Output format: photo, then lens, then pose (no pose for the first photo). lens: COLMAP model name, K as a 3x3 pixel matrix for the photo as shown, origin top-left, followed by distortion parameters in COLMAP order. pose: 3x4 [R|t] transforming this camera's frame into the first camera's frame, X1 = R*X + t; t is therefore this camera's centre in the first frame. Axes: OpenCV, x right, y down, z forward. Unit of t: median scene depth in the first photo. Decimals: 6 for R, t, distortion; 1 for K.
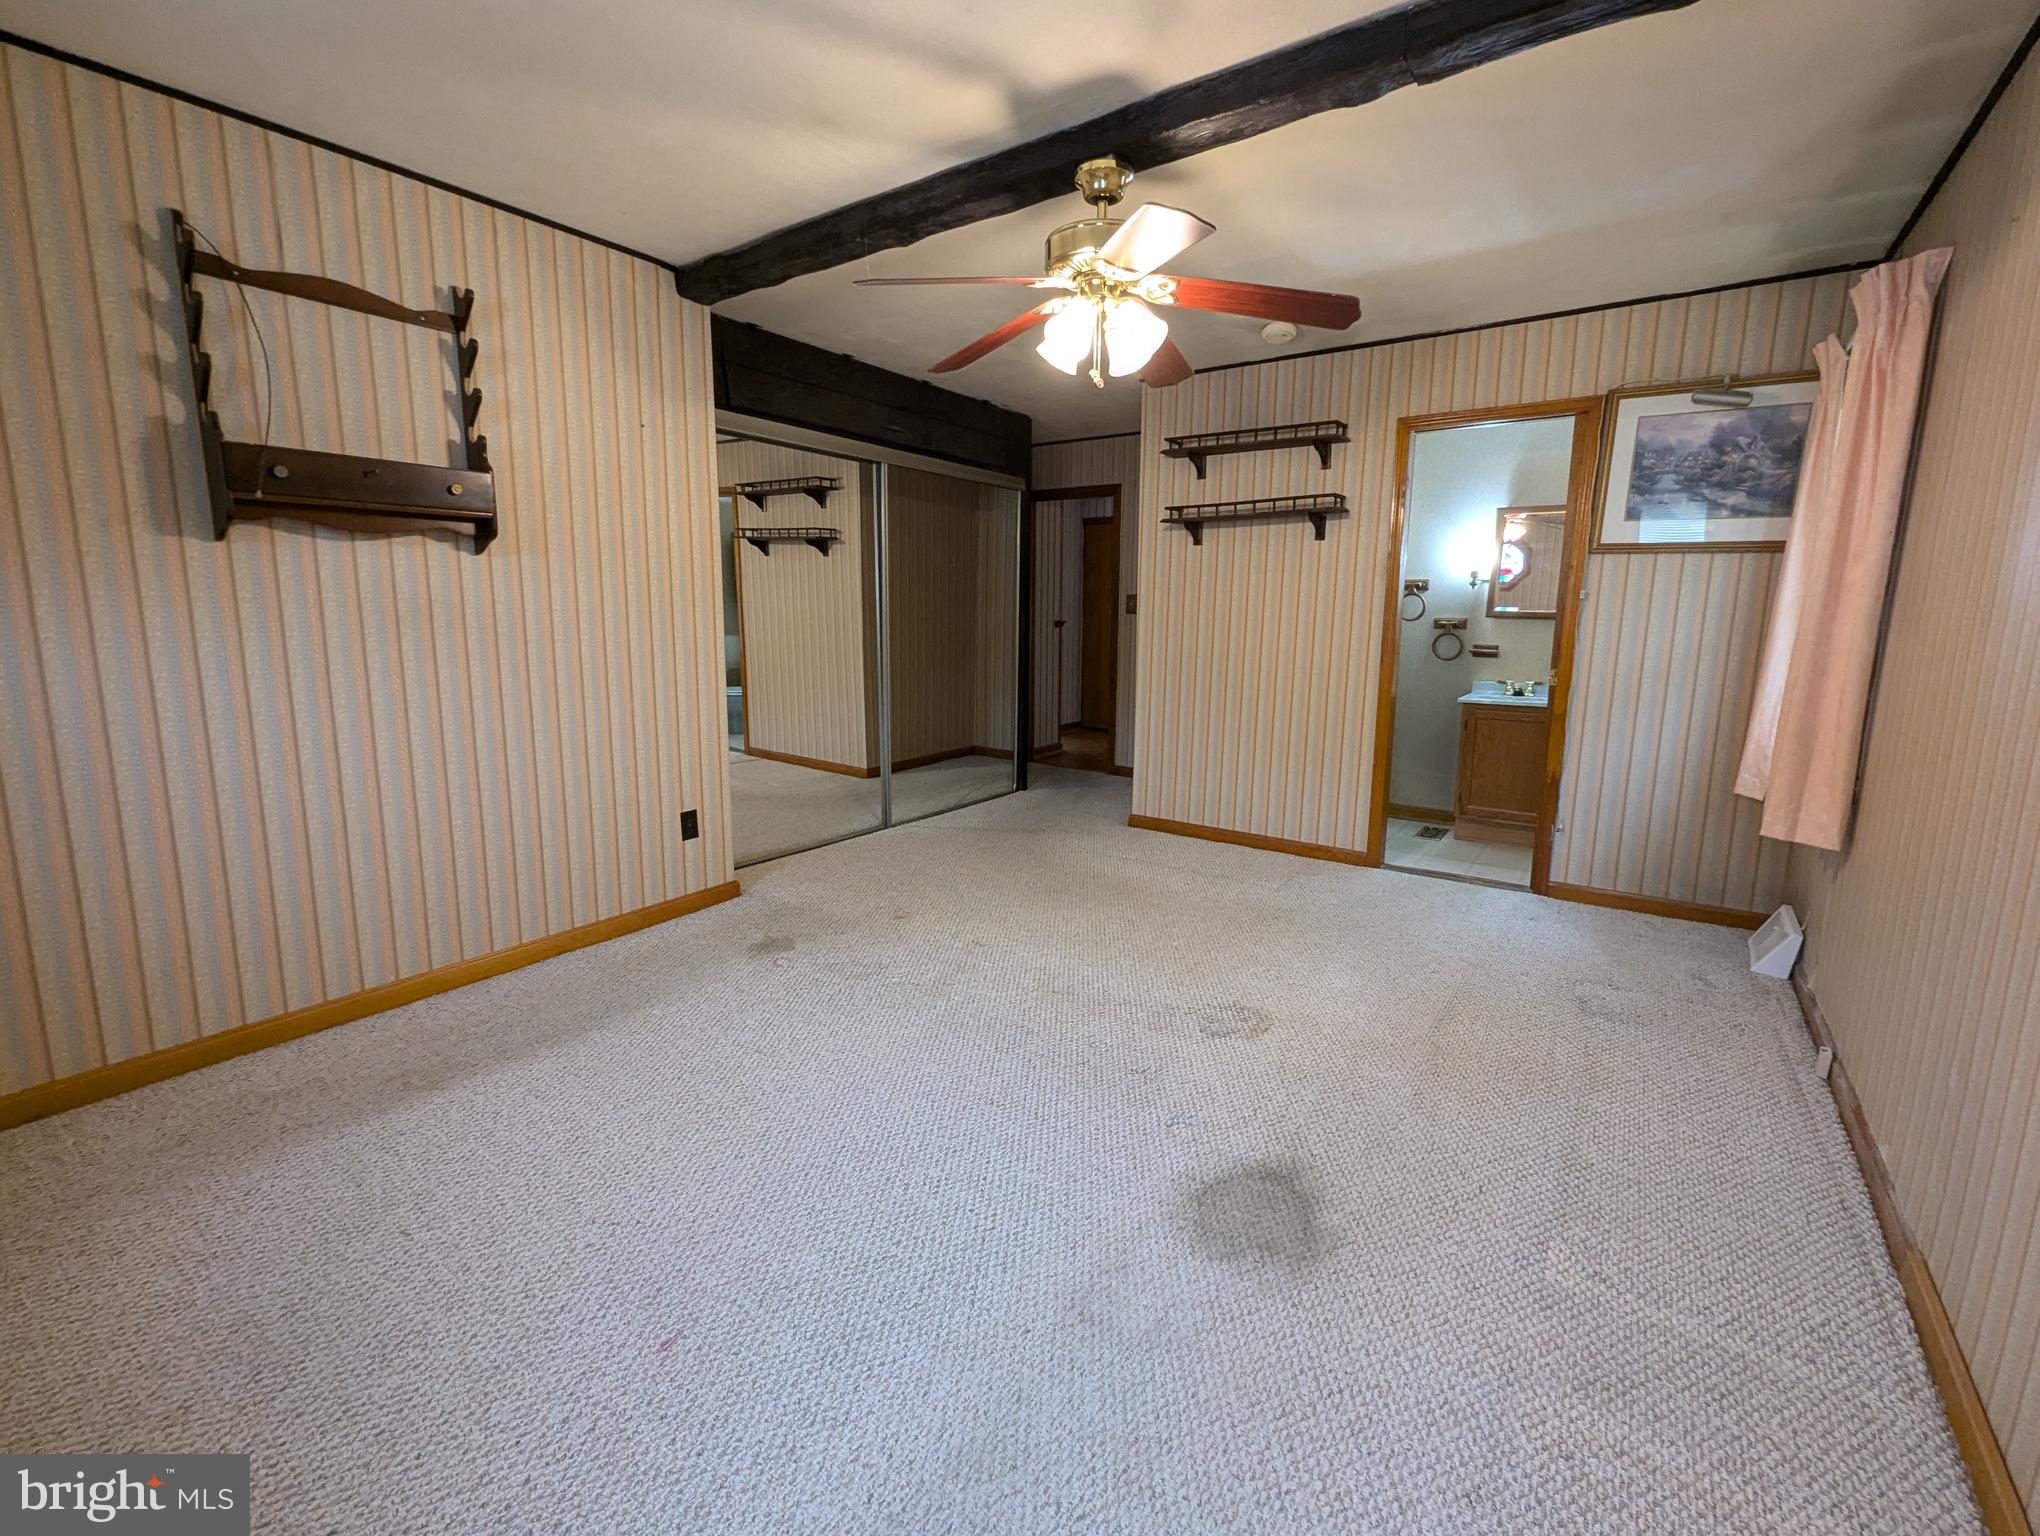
lens RADIAL K [[858.6, 0, 1033.0], [0, 858.6, 755.9], [0, 0, 1]] dist [-0.000101, -0.001104]
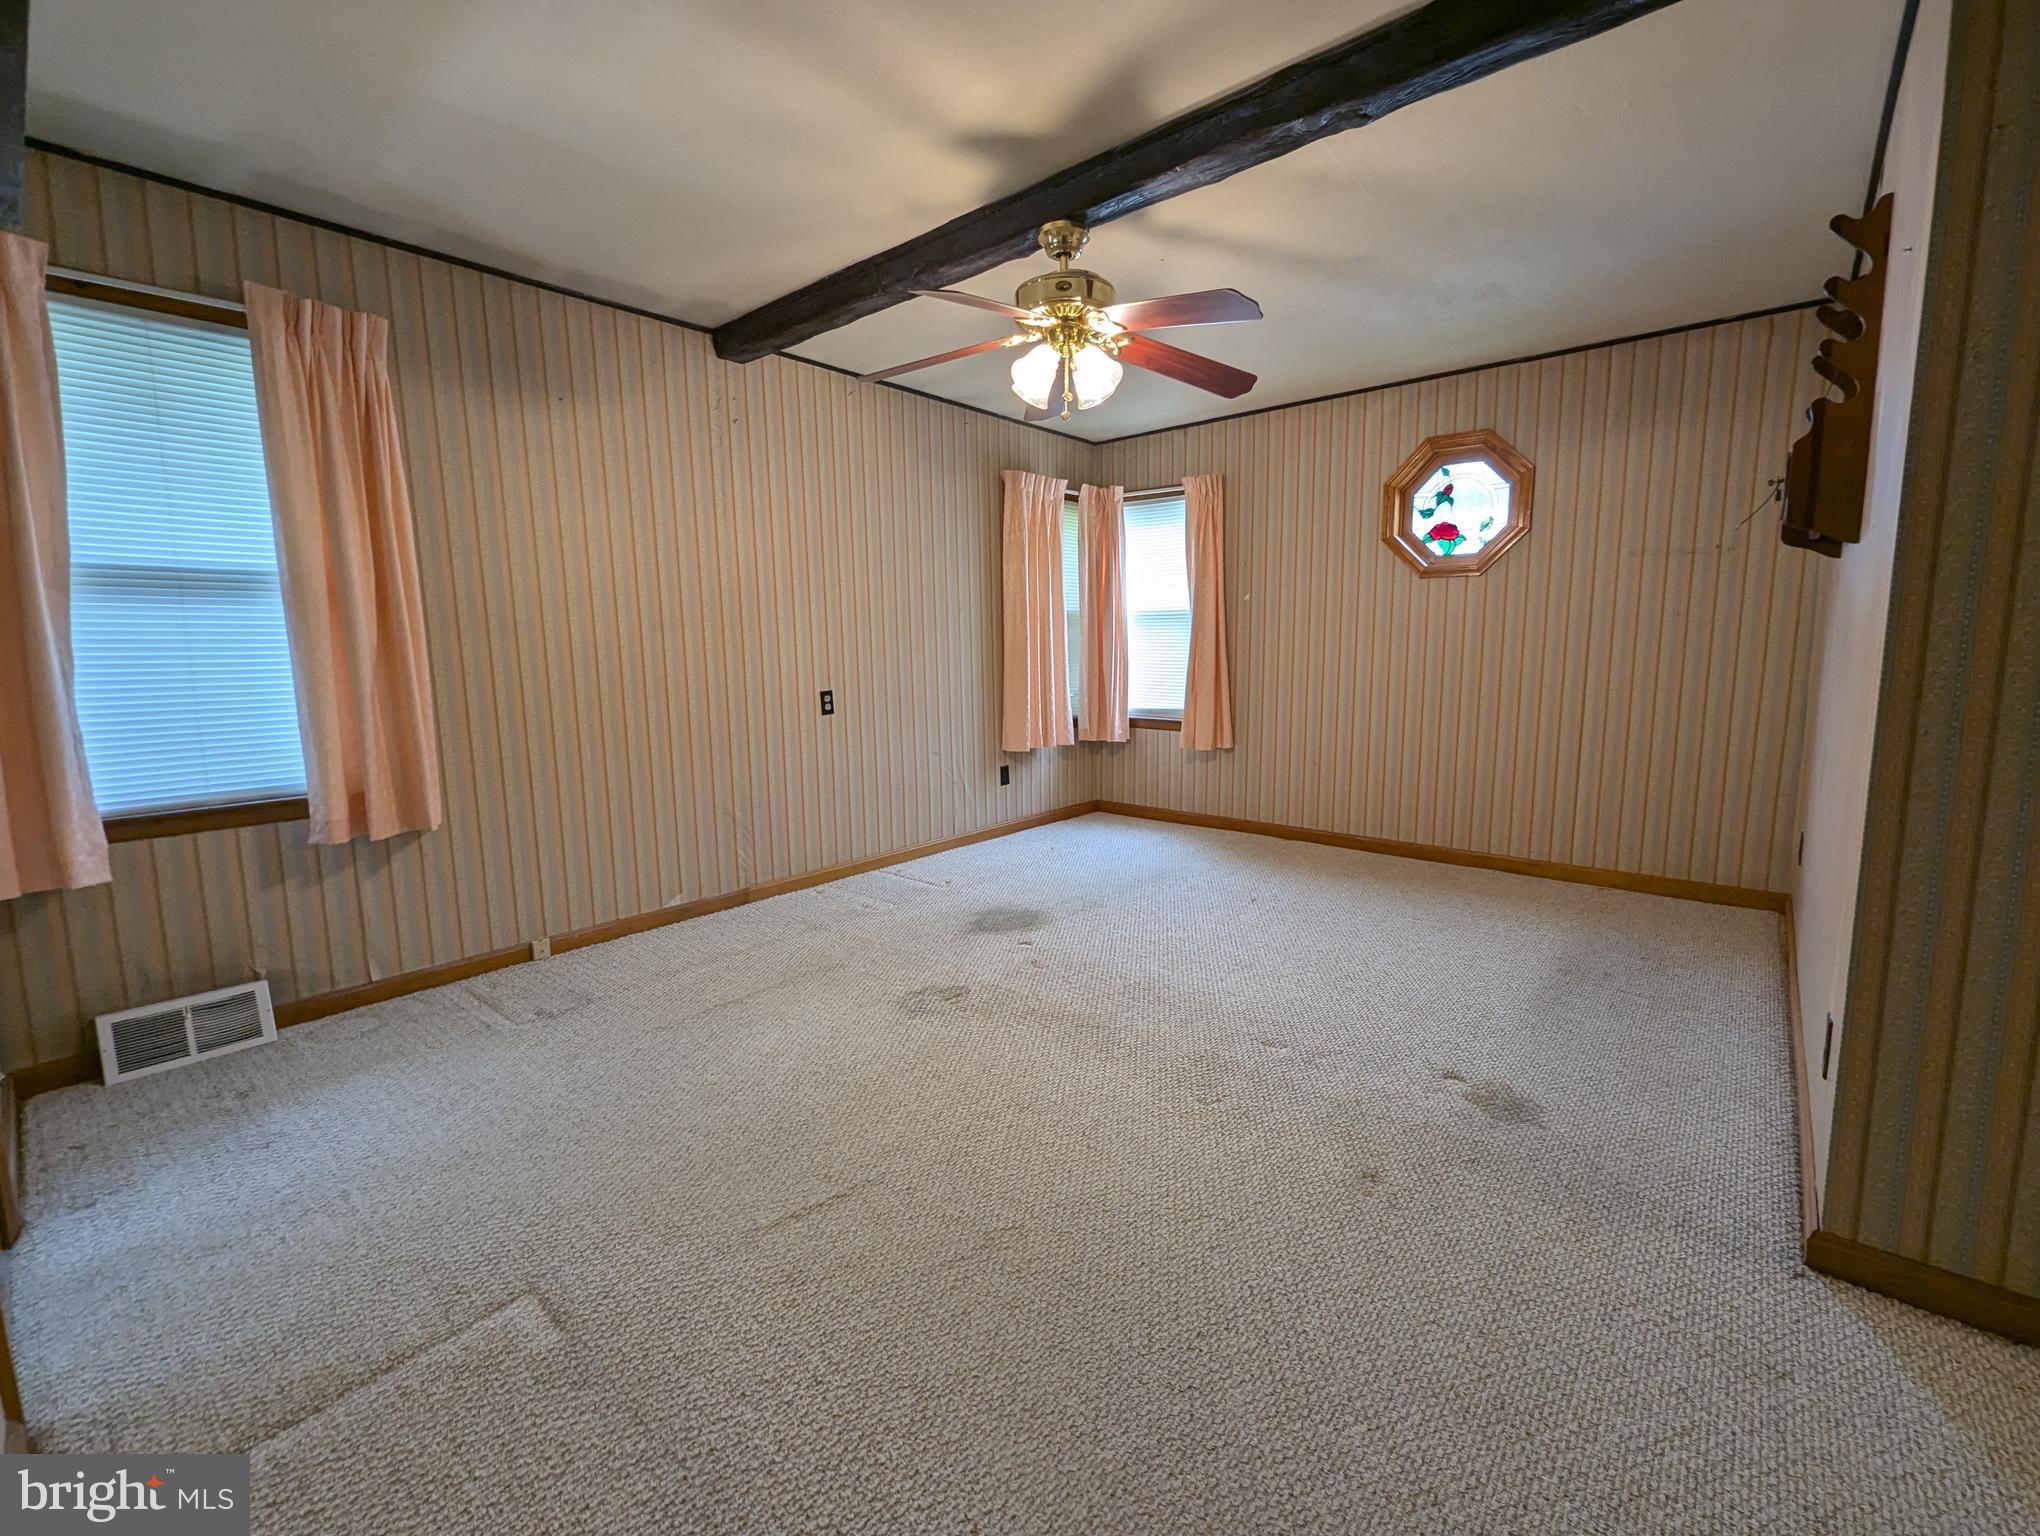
lens RADIAL K [[858.6, 0, 1031.0], [0, 858.6, 755.7], [0, 0, 1]] dist [-0.000101, -0.001104]
pose [[-0.996473, -0.010543, 0.083253, 0.022387], [0.015161, 0.953134, 0.302169, -0.307971], [-0.082537, 0.302365, -0.949612, 1.916524]]
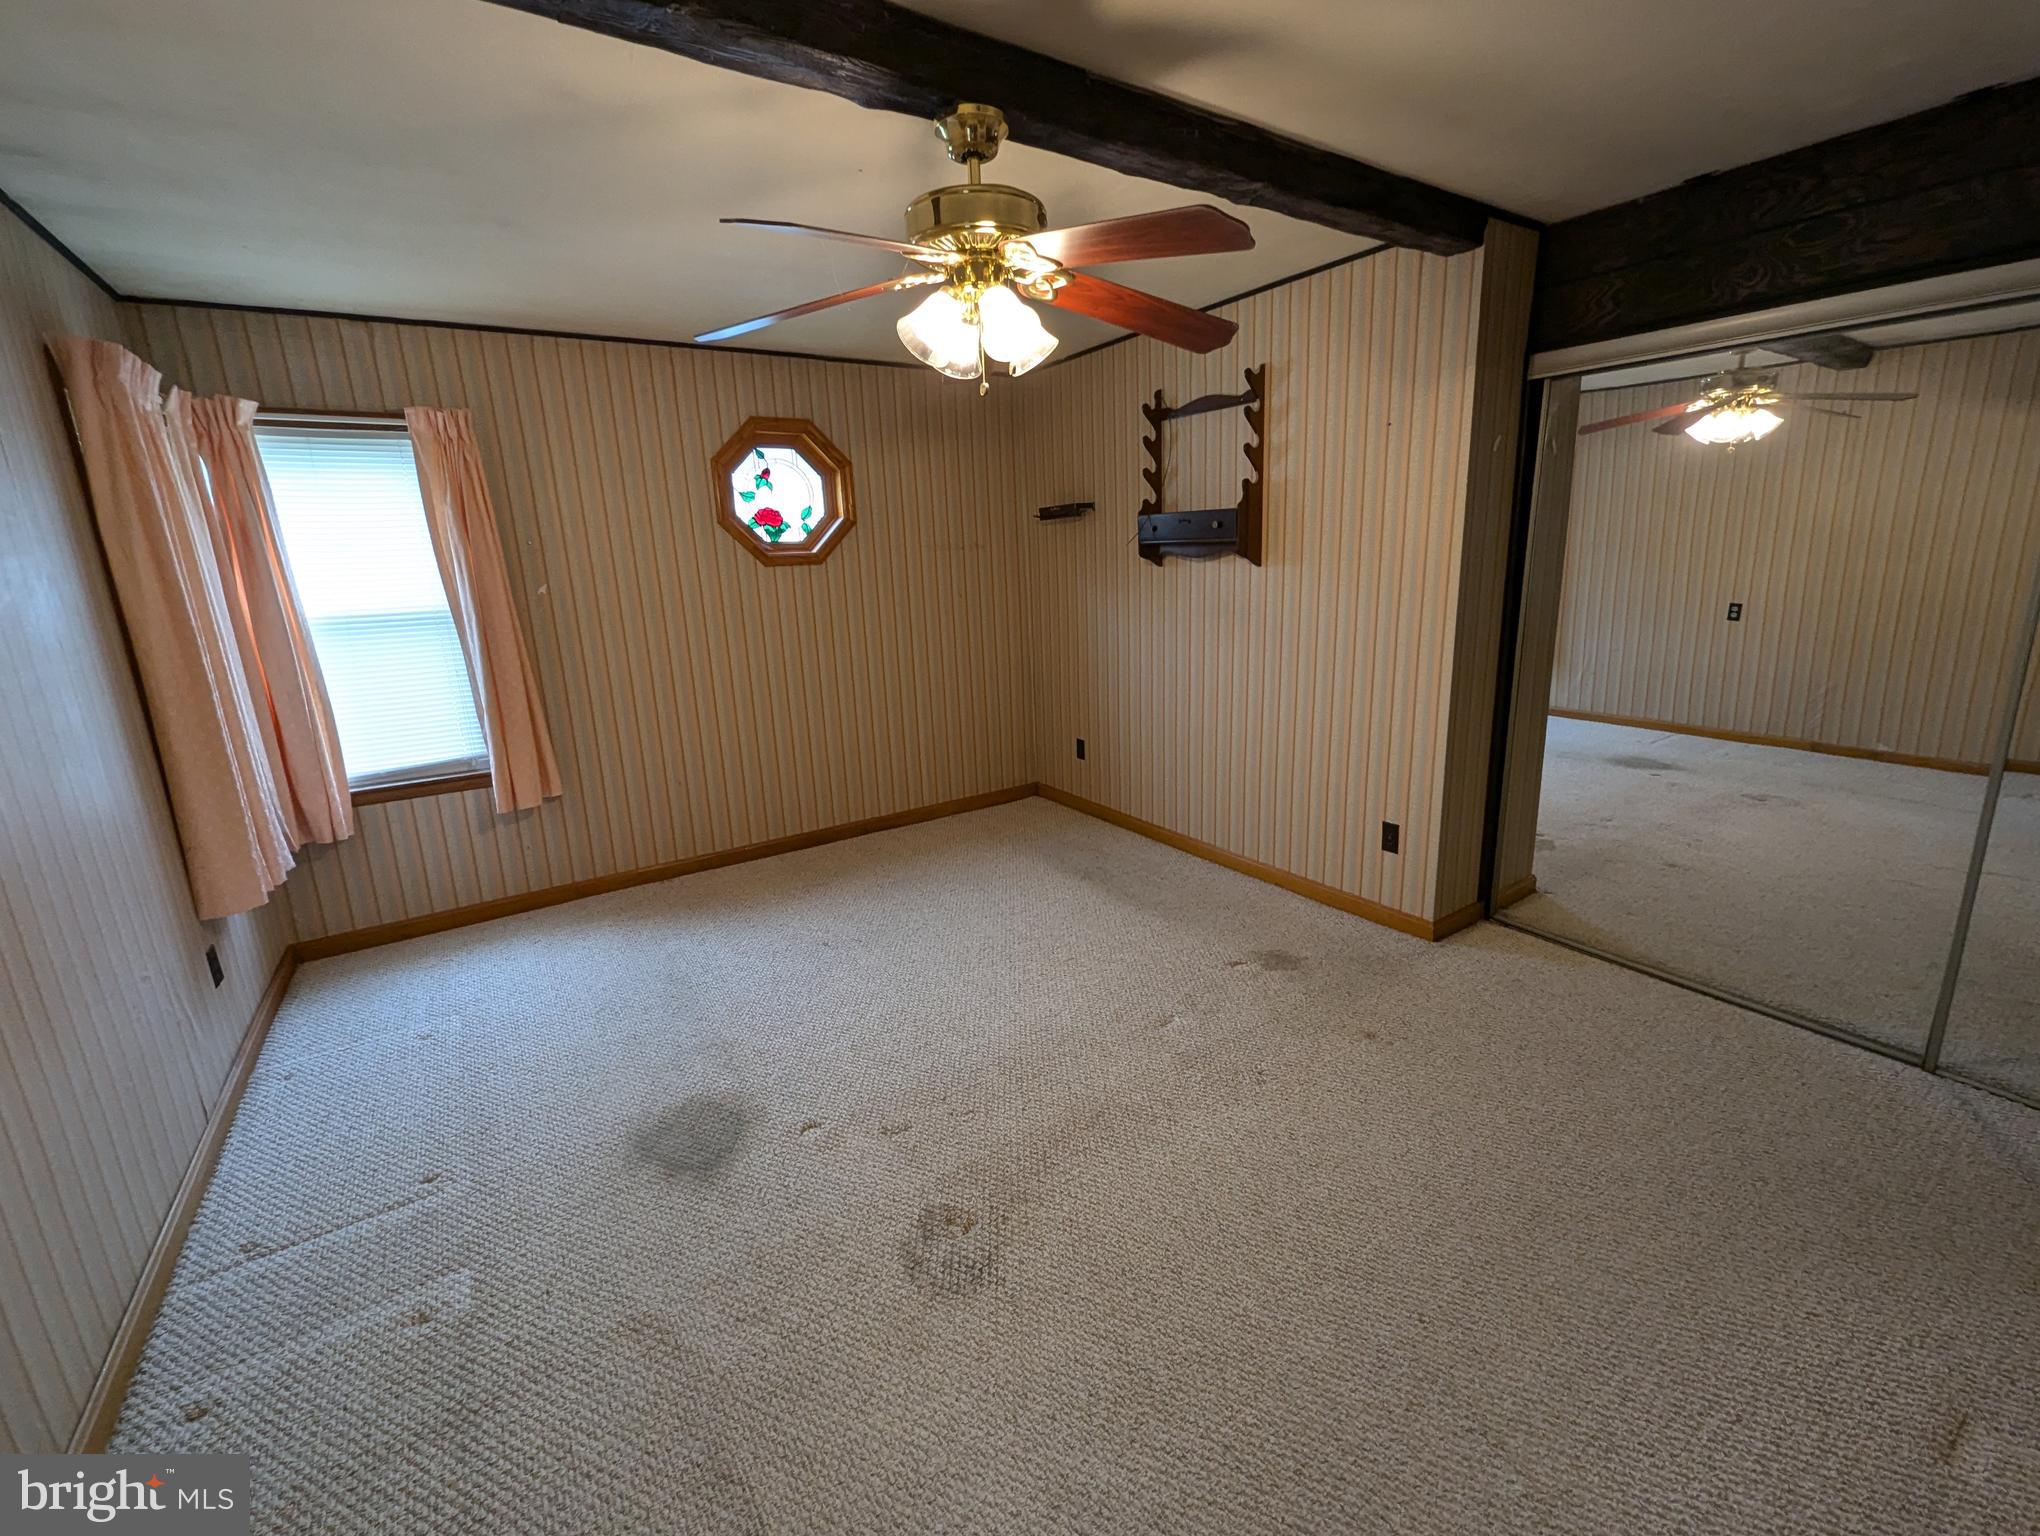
lens RADIAL K [[858.6, 0, 1050.0], [0, 858.6, 753.2], [0, 0, 1]] dist [-0.000101, -0.001104]
pose [[-0.342371, 0.221733, -0.913026, 0.768551], [-0.125238, 0.952313, 0.278236, -0.299981], [0.931181, 0.209605, -0.298275, 1.201367]]
